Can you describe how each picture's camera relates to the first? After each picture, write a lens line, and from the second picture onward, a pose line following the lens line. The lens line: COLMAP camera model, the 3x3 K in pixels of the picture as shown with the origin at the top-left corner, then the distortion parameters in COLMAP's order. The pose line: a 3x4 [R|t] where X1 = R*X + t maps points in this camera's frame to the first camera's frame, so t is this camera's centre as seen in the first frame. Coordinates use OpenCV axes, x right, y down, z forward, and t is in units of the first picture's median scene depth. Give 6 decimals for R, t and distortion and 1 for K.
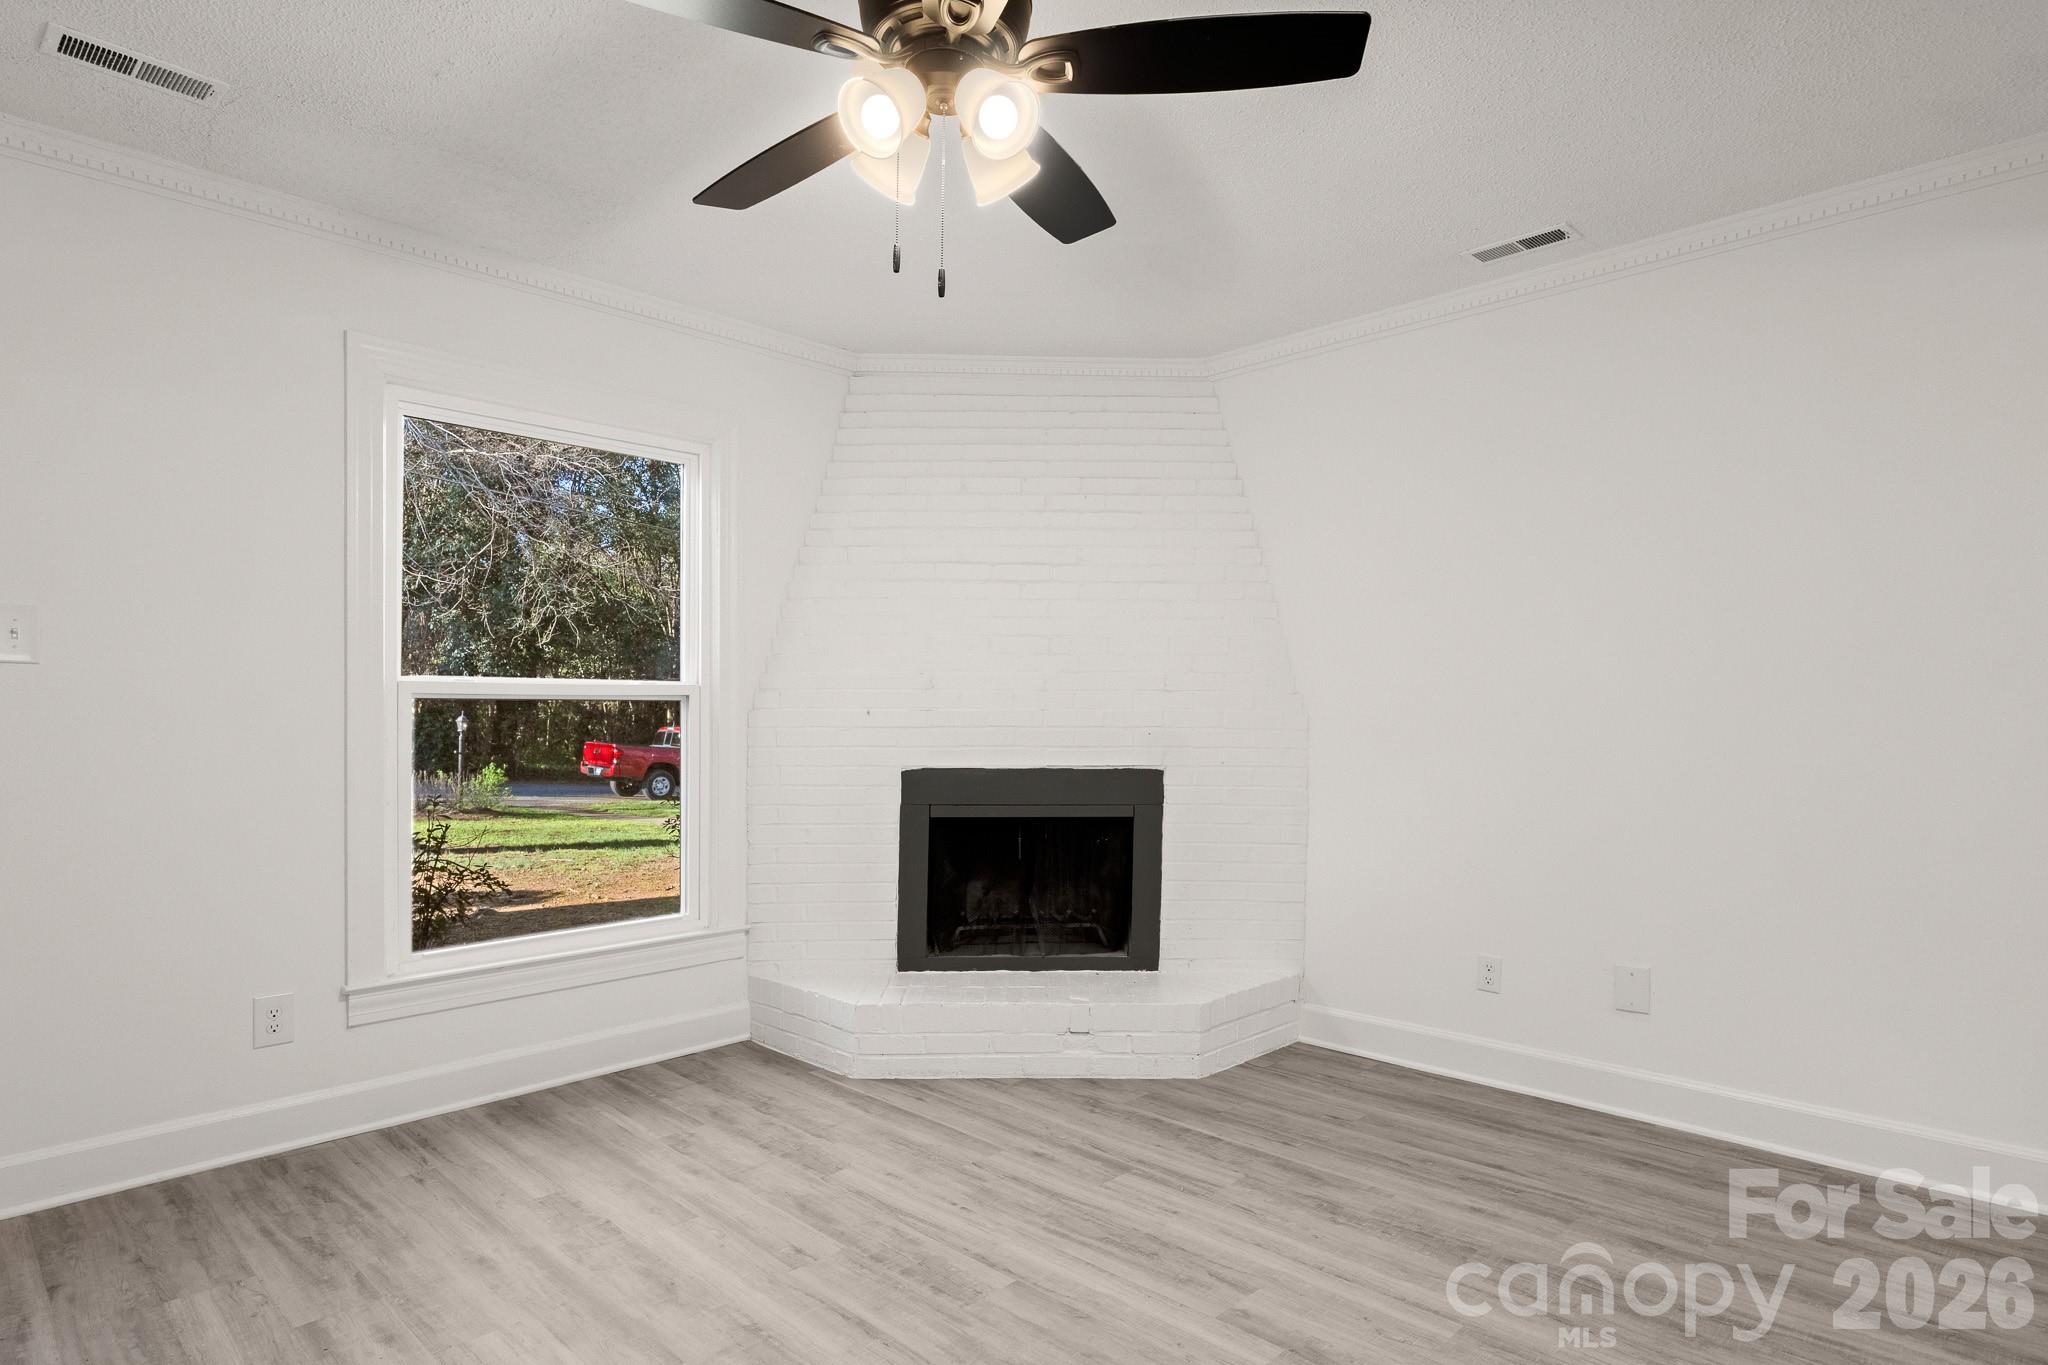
lens RADIAL K [[1117.7, 0, 1042.8], [0, 1117.7, 725.9], [0, 0, 1]] dist [-0.001825, -0.000952]
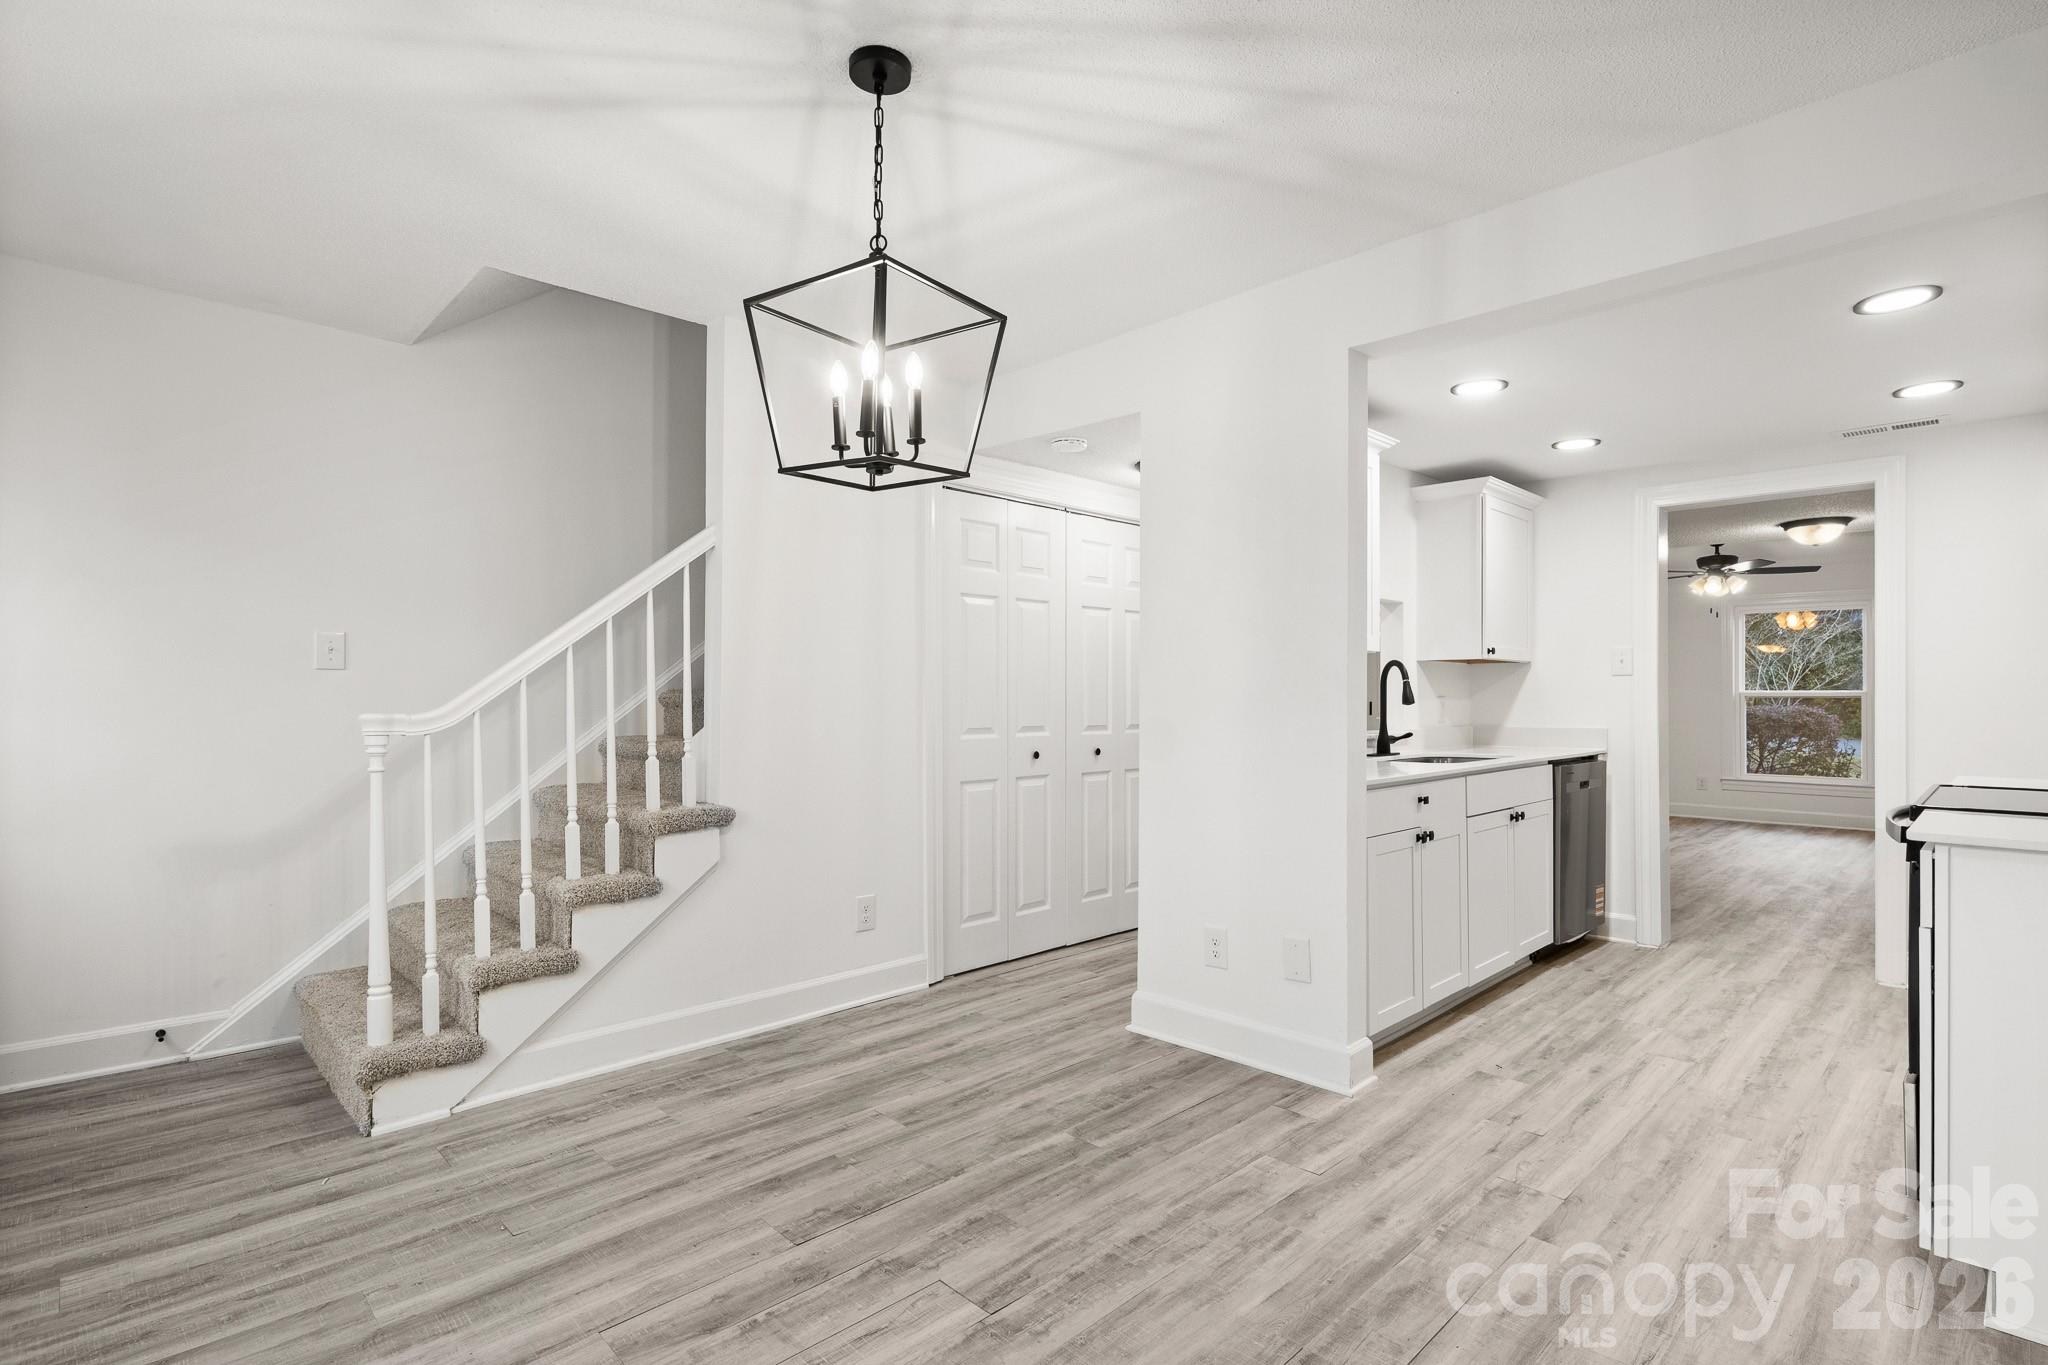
lens RADIAL K [[989.7, 0, 1026.8], [0, 989.7, 691.4], [0, 0, 1]] dist [-0.004021, 0.000385]
pose [[-0.021610, -0.004399, -0.999757, 2.219392], [-0.018492, 0.999821, -0.003999, 0.008162], [0.999595, 0.018401, -0.021687, -0.996717]]
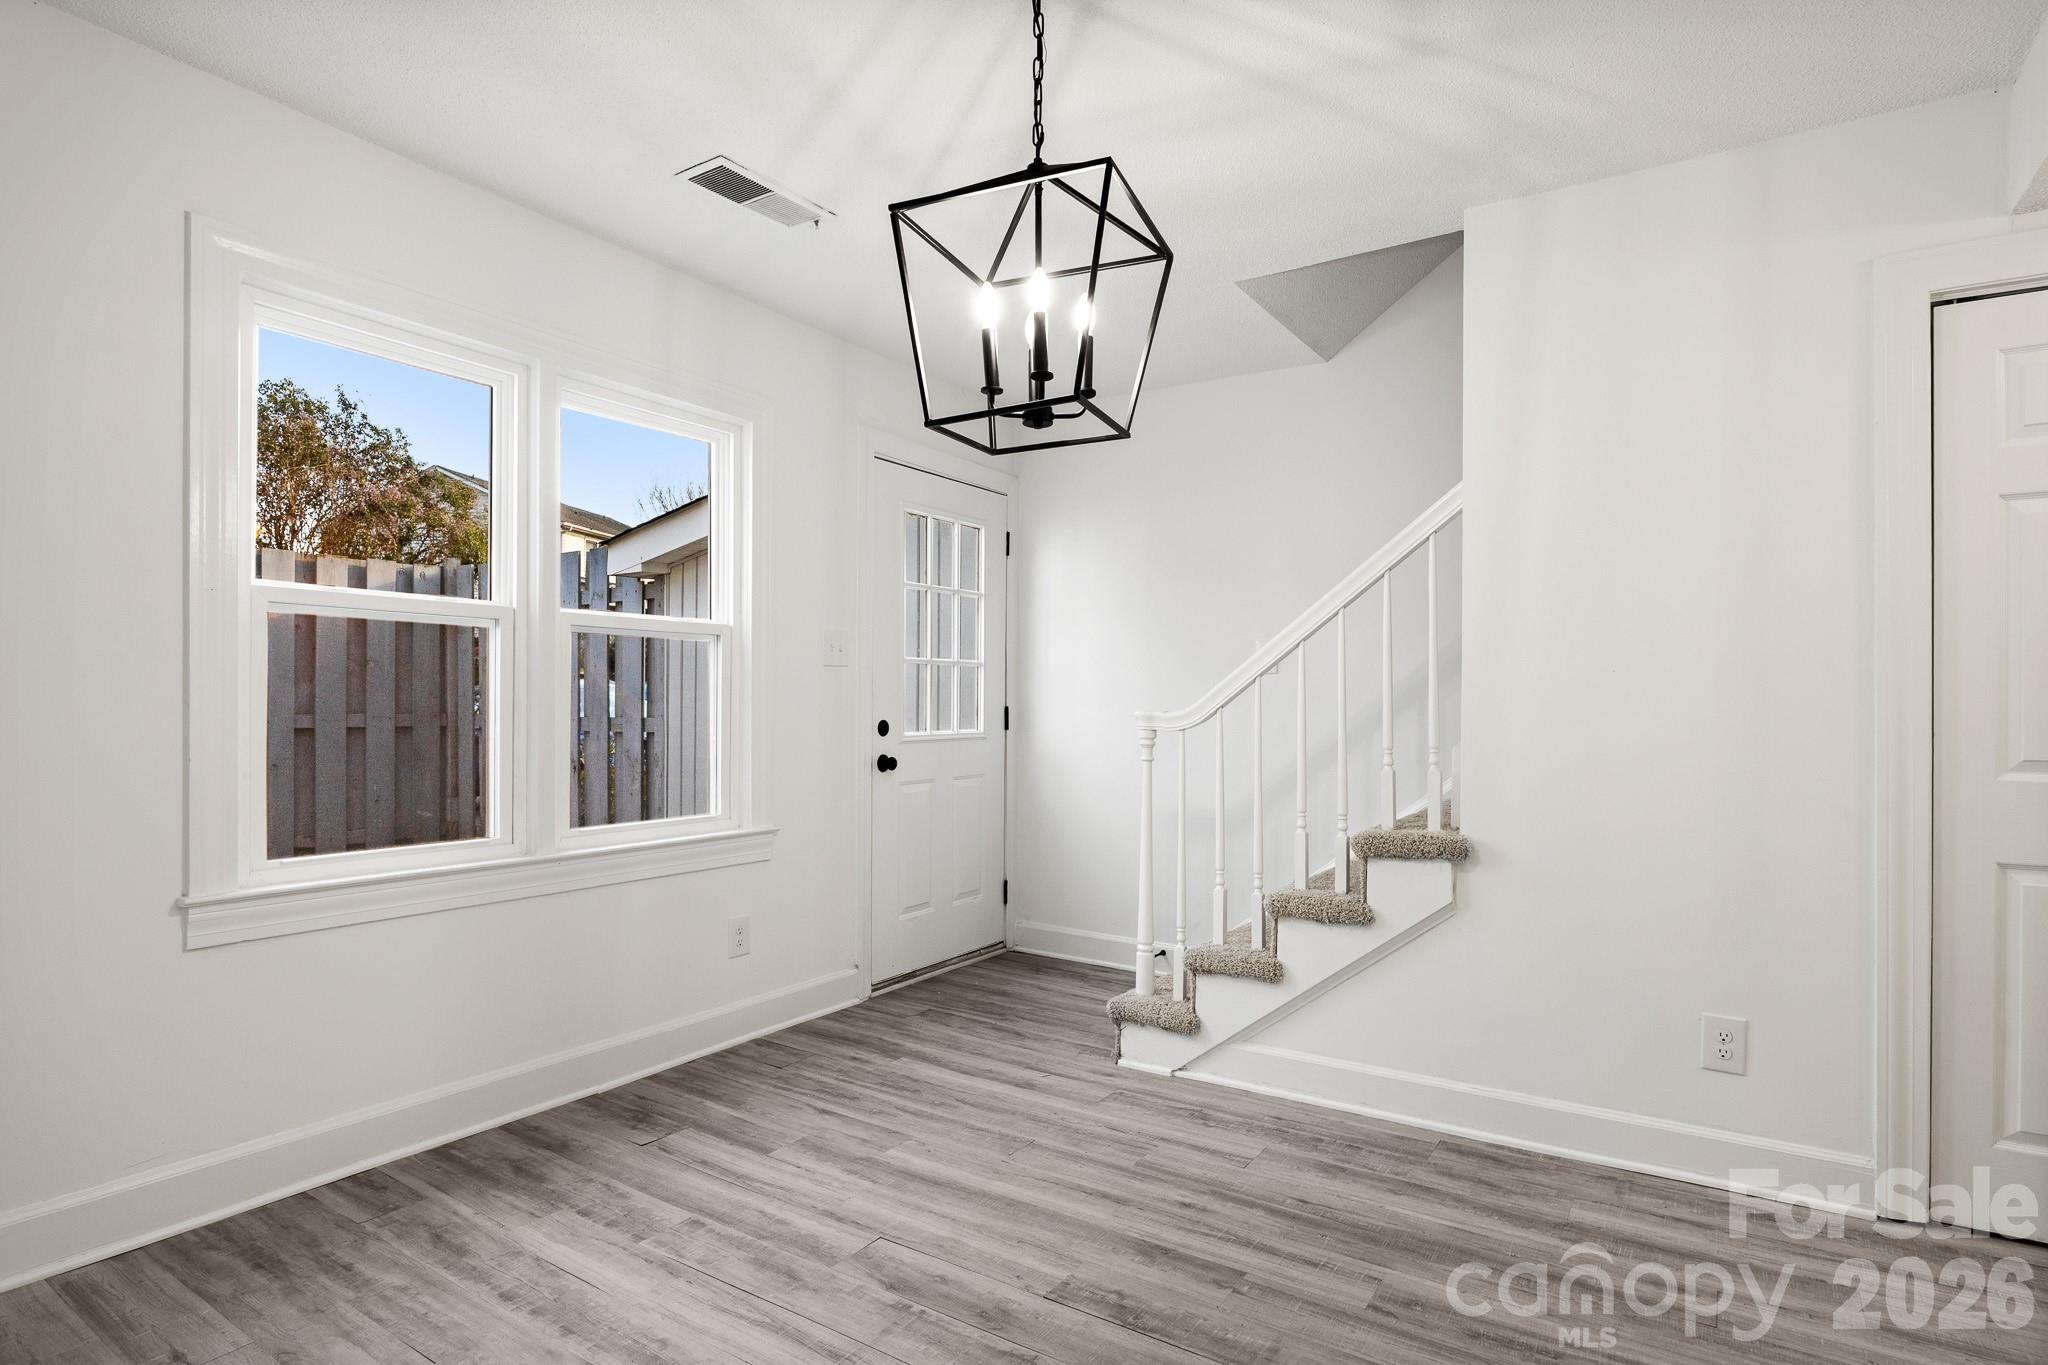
lens RADIAL K [[1072.8, 0, 1033.5], [0, 1072.8, 702.9], [0, 0, 1]] dist [-0.006839, -0.000497]
pose [[-0.981266, -0.002071, -0.192646, 1.743290], [-0.005841, 0.999802, 0.019004, 0.006323], [0.192569, 0.019773, -0.981084, -0.574448]]
